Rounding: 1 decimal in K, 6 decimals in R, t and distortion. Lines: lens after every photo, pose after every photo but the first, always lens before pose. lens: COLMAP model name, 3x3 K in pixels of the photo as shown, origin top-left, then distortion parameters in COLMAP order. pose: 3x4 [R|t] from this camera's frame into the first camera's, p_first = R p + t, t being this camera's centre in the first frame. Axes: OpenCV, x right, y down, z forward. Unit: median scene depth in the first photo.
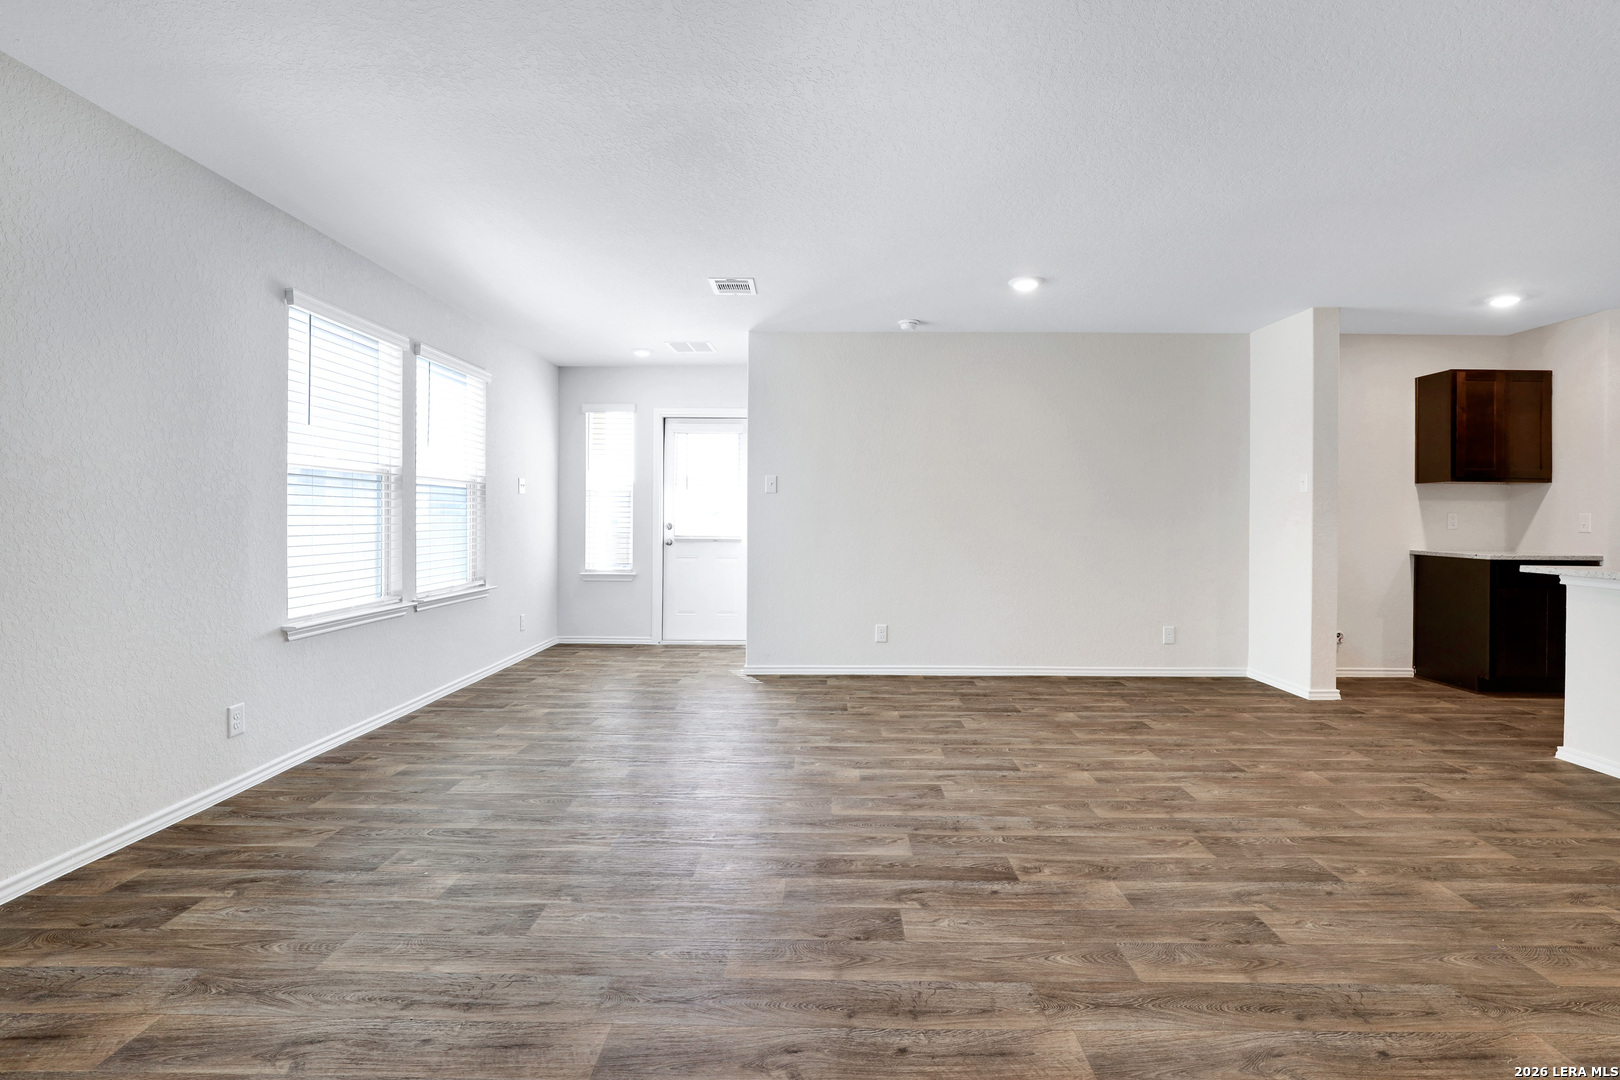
lens RADIAL K [[735.5, 0, 813.5], [0, 735.5, 526.3], [0, 0, 1]] dist [-0.023170, 0.006503]
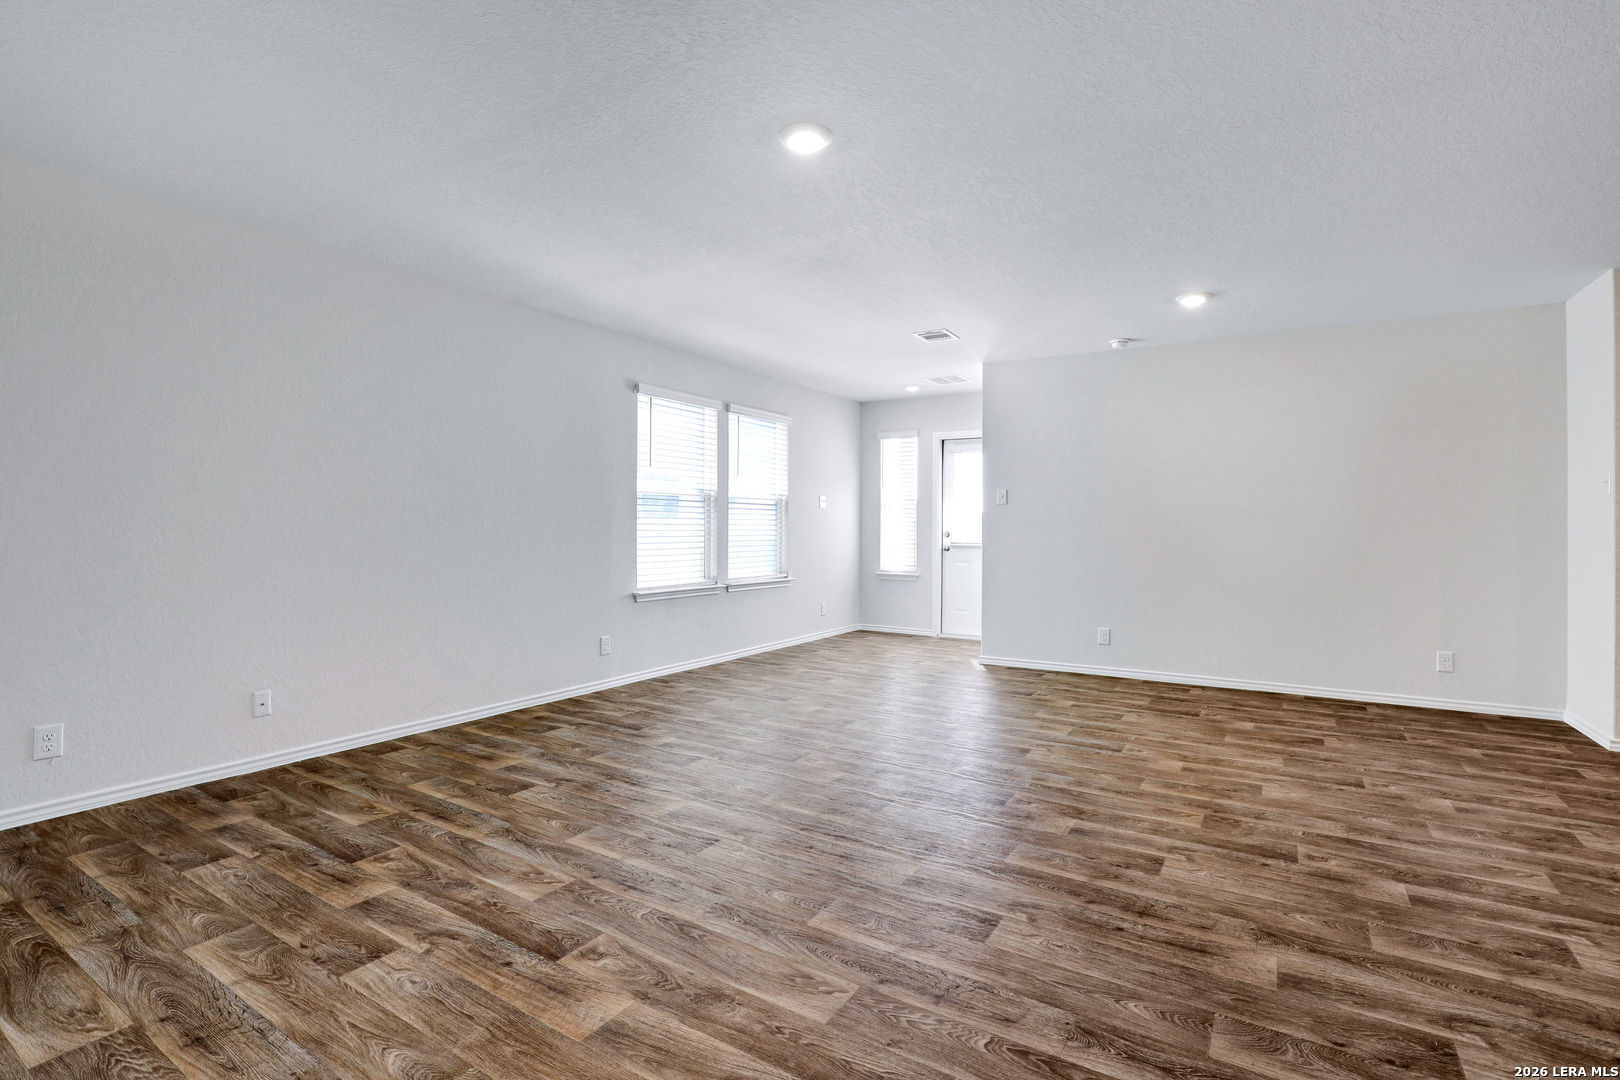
lens RADIAL K [[743.0, 0, 820.9], [0, 743.0, 539.3], [0, 0, 1]] dist [-0.033554, 0.006957]
pose [[0.859810, 0.009723, -0.510521, 0.478067], [-0.008304, 0.999953, 0.005058, 0.007426], [0.510546, -0.000109, 0.859850, -0.207427]]
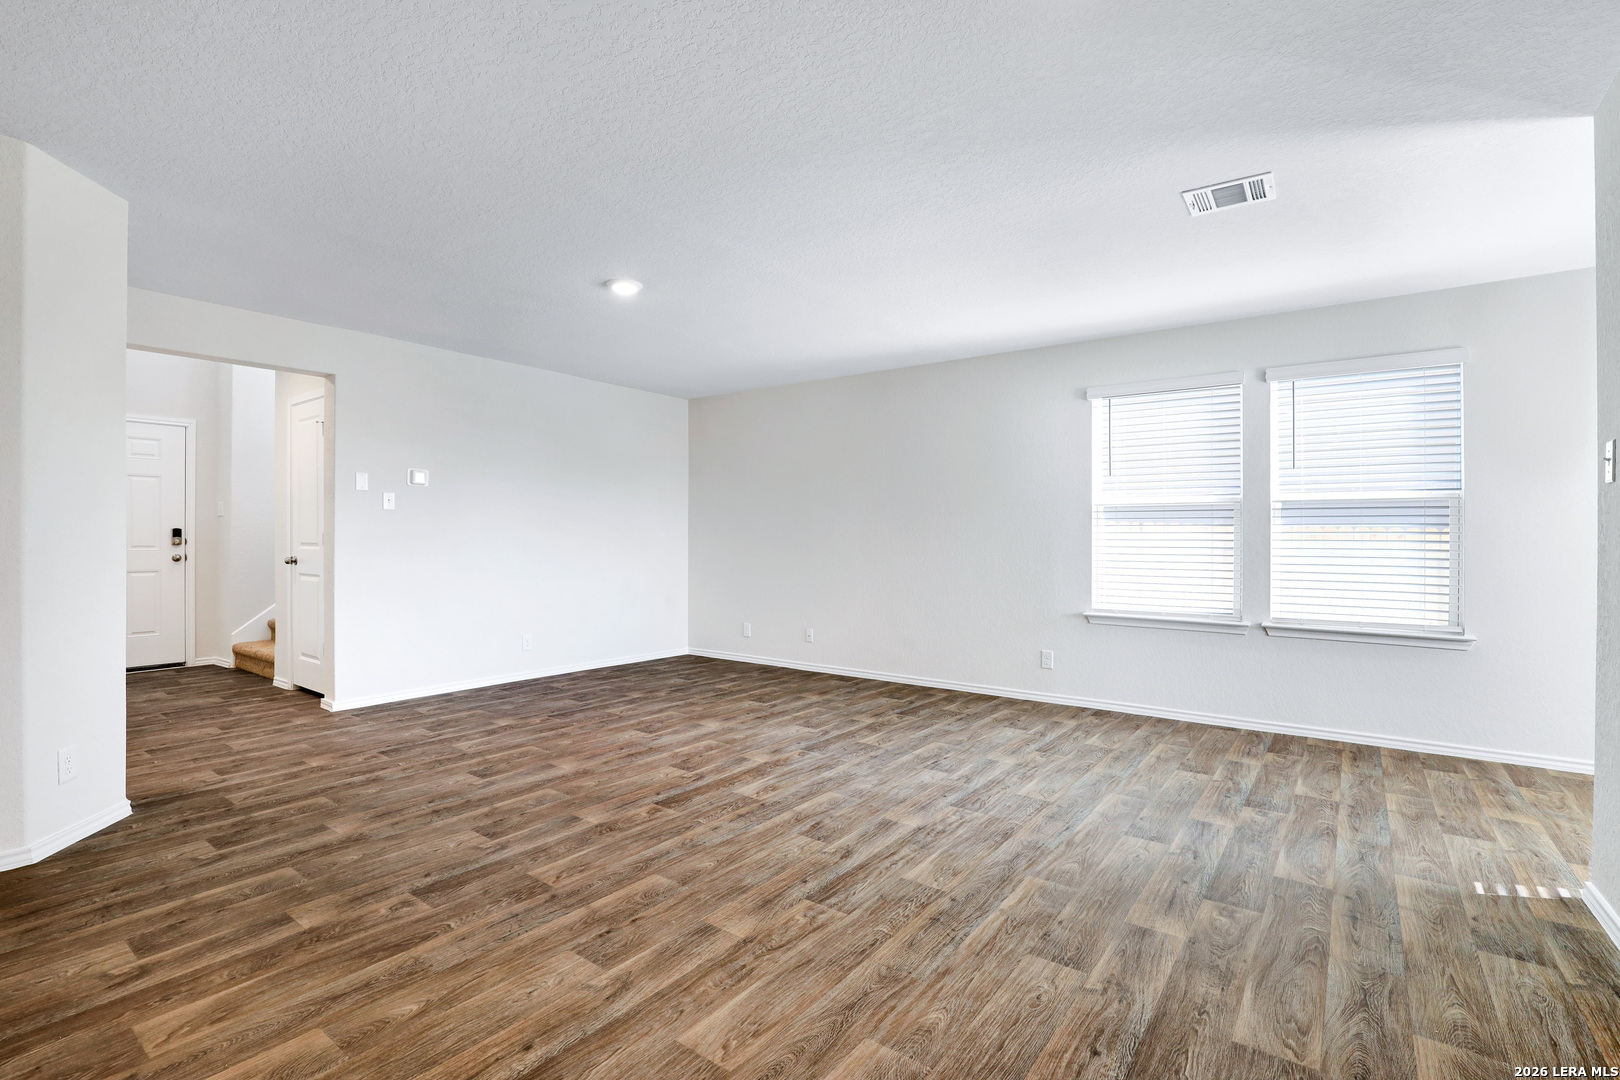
lens RADIAL K [[743.0, 0, 820.9], [0, 743.0, 539.3], [0, 0, 1]] dist [-0.033554, 0.006957]
pose [[-0.572531, -0.007081, -0.819852, 0.885600], [-0.016720, 0.999856, 0.003041, -0.011966], [0.819712, 0.015449, -0.572567, 1.461130]]
